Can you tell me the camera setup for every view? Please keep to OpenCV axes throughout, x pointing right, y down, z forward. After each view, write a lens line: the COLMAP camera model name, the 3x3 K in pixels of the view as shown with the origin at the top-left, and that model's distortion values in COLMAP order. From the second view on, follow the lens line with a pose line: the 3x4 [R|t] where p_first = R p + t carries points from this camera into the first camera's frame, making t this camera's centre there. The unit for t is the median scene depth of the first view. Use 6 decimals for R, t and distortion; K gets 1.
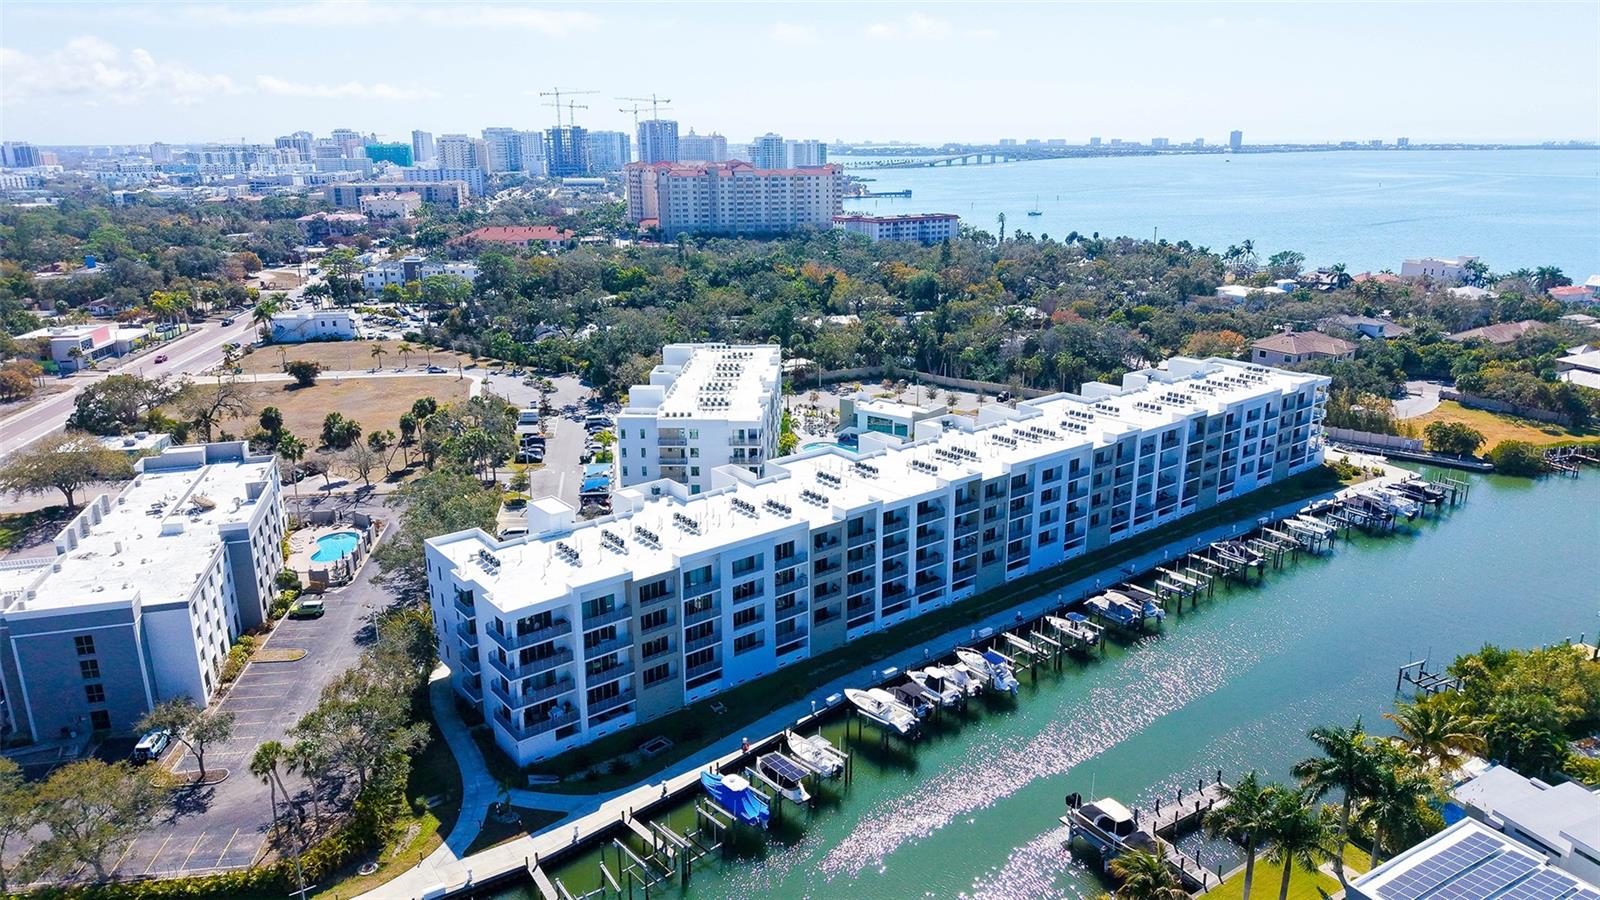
lens RADIAL K [[1064.8, 0, 801.0], [0, 1064.8, 447.3], [0, 0, 1]] dist [0.031490, -0.035012]
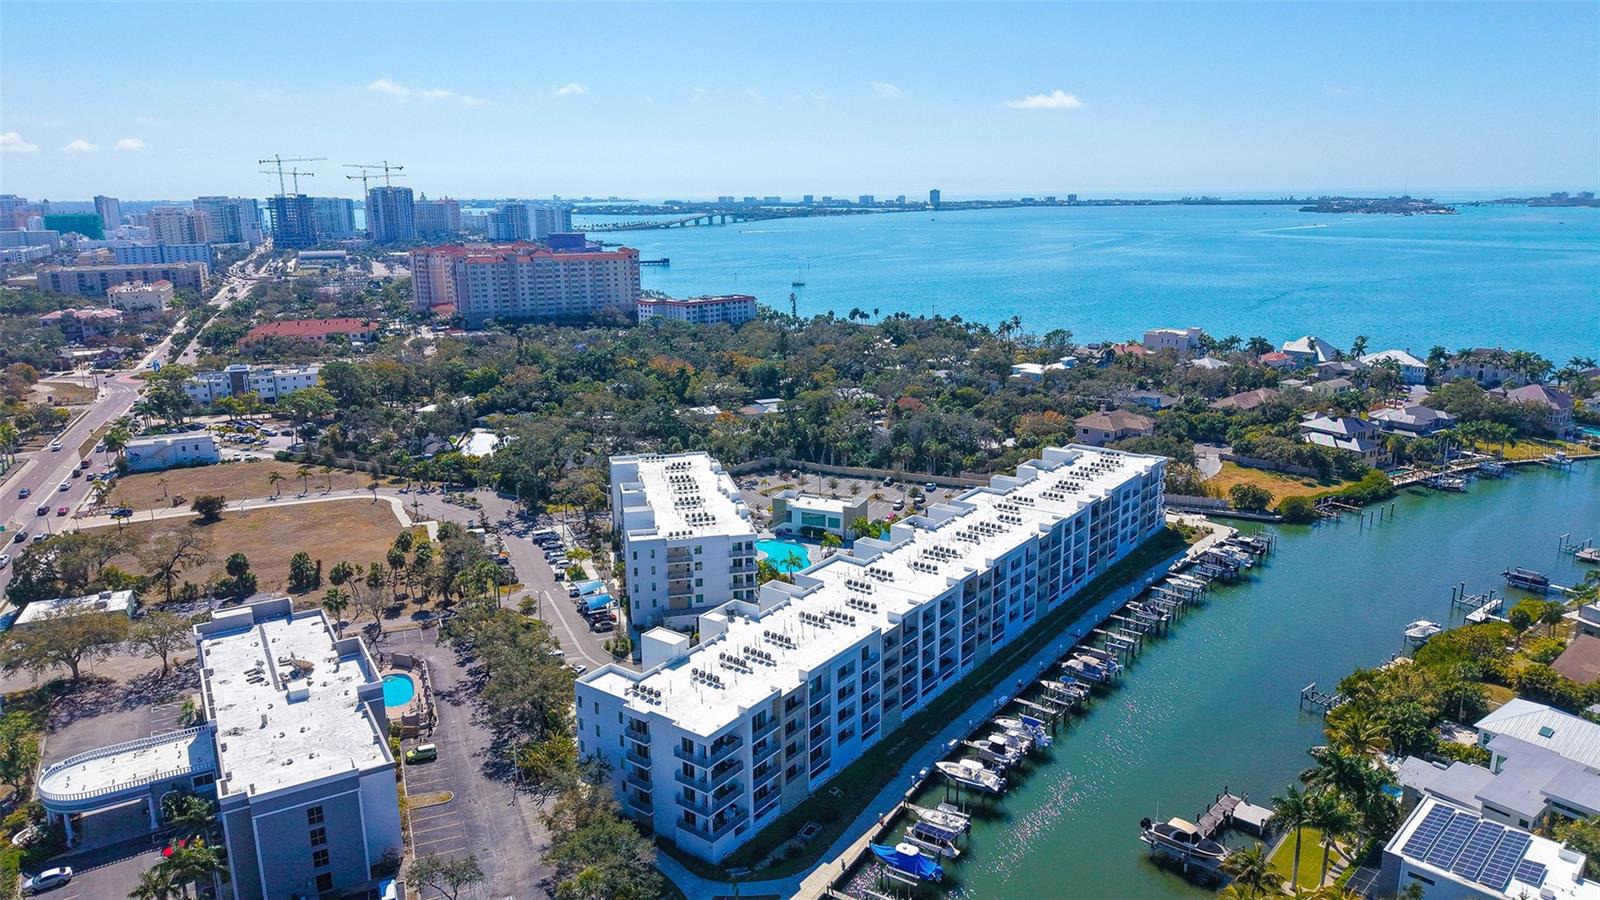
lens RADIAL K [[1064.8, 0, 801.0], [0, 1064.8, 447.3], [0, 0, 1]] dist [0.031490, -0.035012]
pose [[0.967117, -0.061723, 0.246729, -0.221510], [0.073385, 0.996566, -0.038348, -0.058219], [-0.243515, 0.055193, 0.968325, -0.107592]]
